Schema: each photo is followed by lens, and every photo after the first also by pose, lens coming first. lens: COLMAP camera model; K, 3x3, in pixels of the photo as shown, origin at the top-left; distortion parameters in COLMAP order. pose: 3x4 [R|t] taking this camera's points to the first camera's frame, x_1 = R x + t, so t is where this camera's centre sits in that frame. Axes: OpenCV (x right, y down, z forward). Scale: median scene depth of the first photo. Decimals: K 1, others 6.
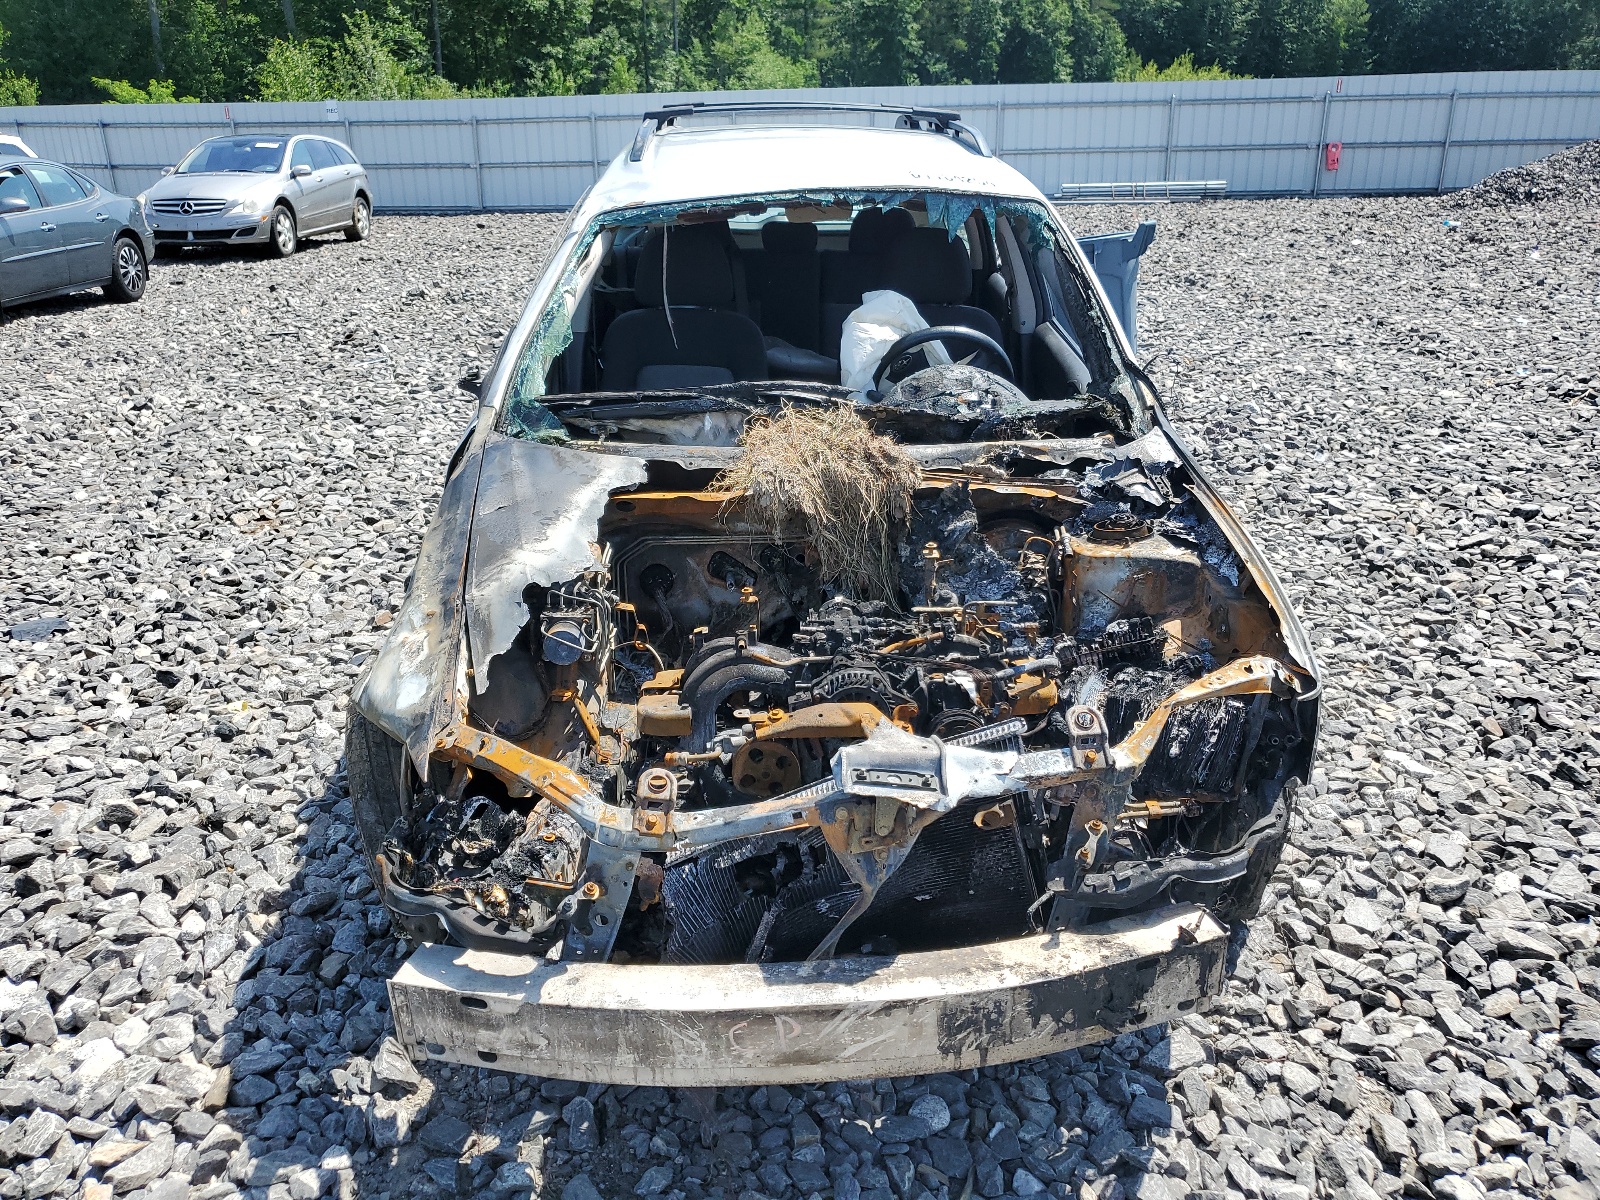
lens RADIAL K [[1217.5, 0, 760.8], [0, 1217.5, 597.6], [0, 0, 1]] dist [0.065121, -0.132844]
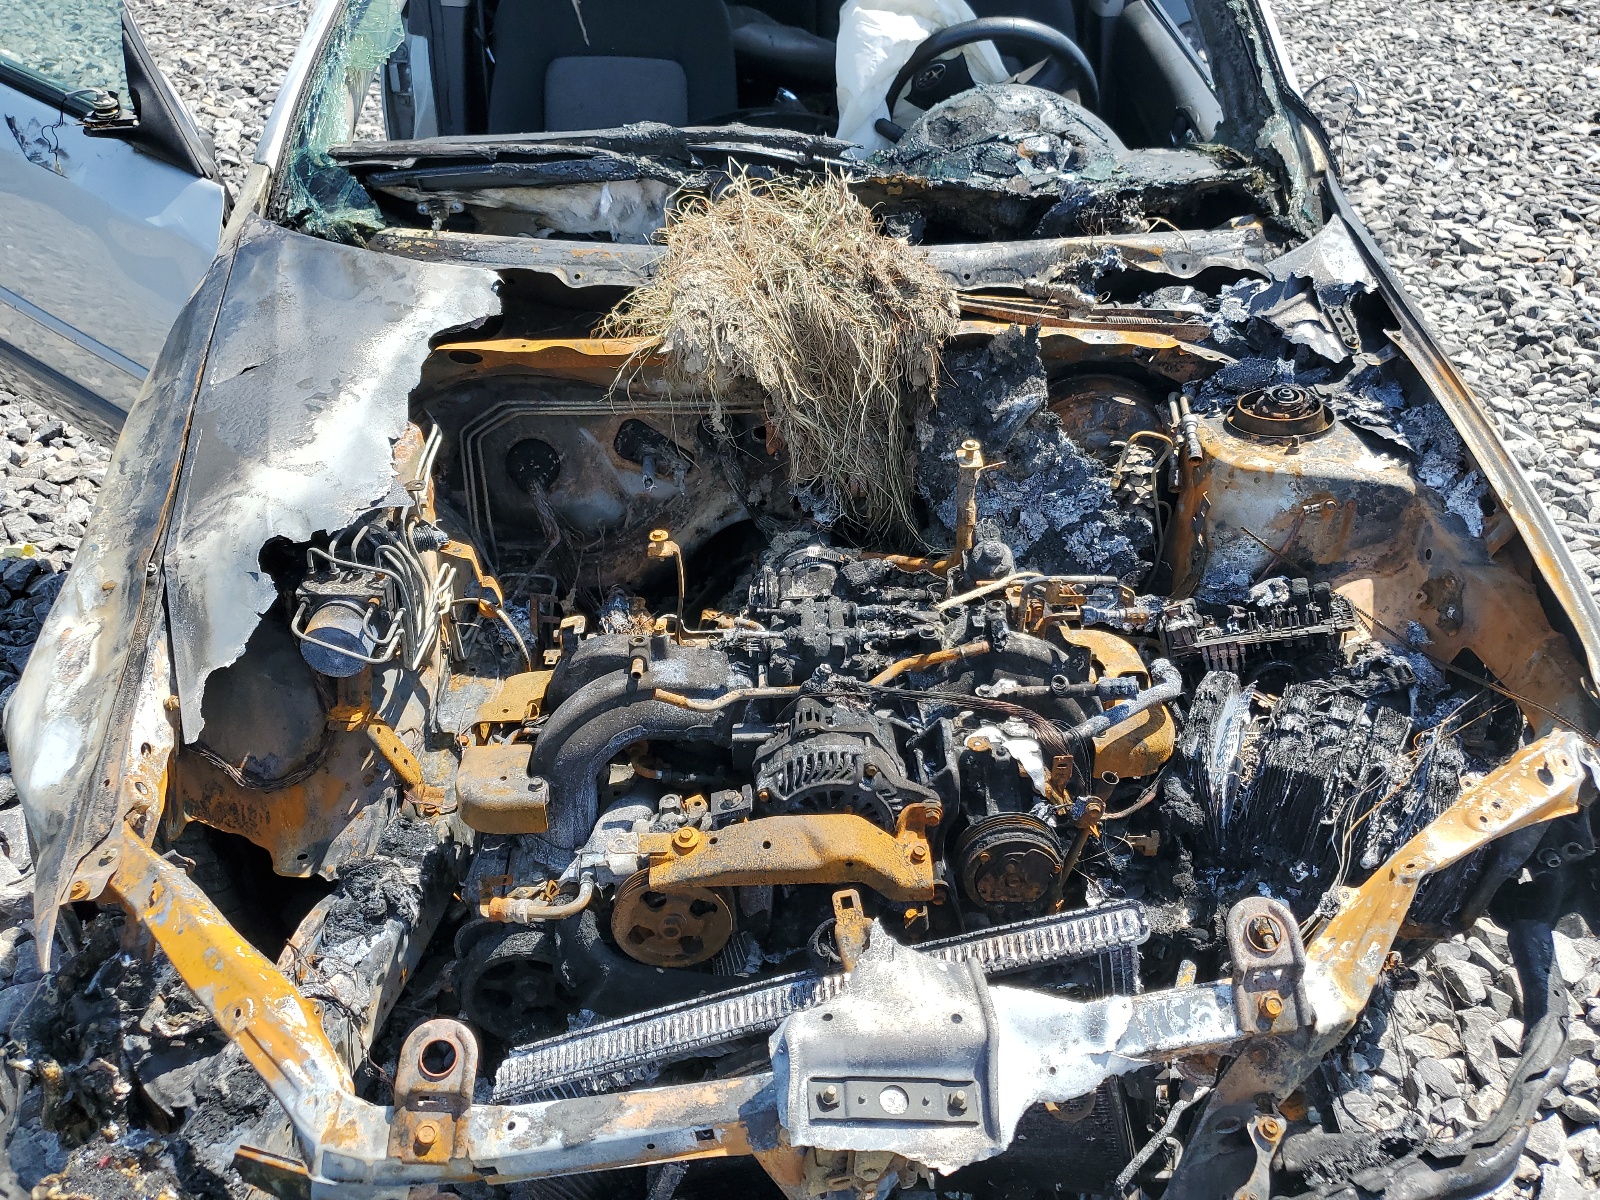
lens RADIAL K [[1200.5, 0, 804.2], [0, 1200.5, 556.5], [0, 0, 1]] dist [-0.051197, 0.092684]
pose [[0.999709, 0.000906, 0.024114, 0.039293], [-0.007008, 0.967133, 0.254174, -0.122906], [-0.023091, -0.254269, 0.966858, 0.376020]]
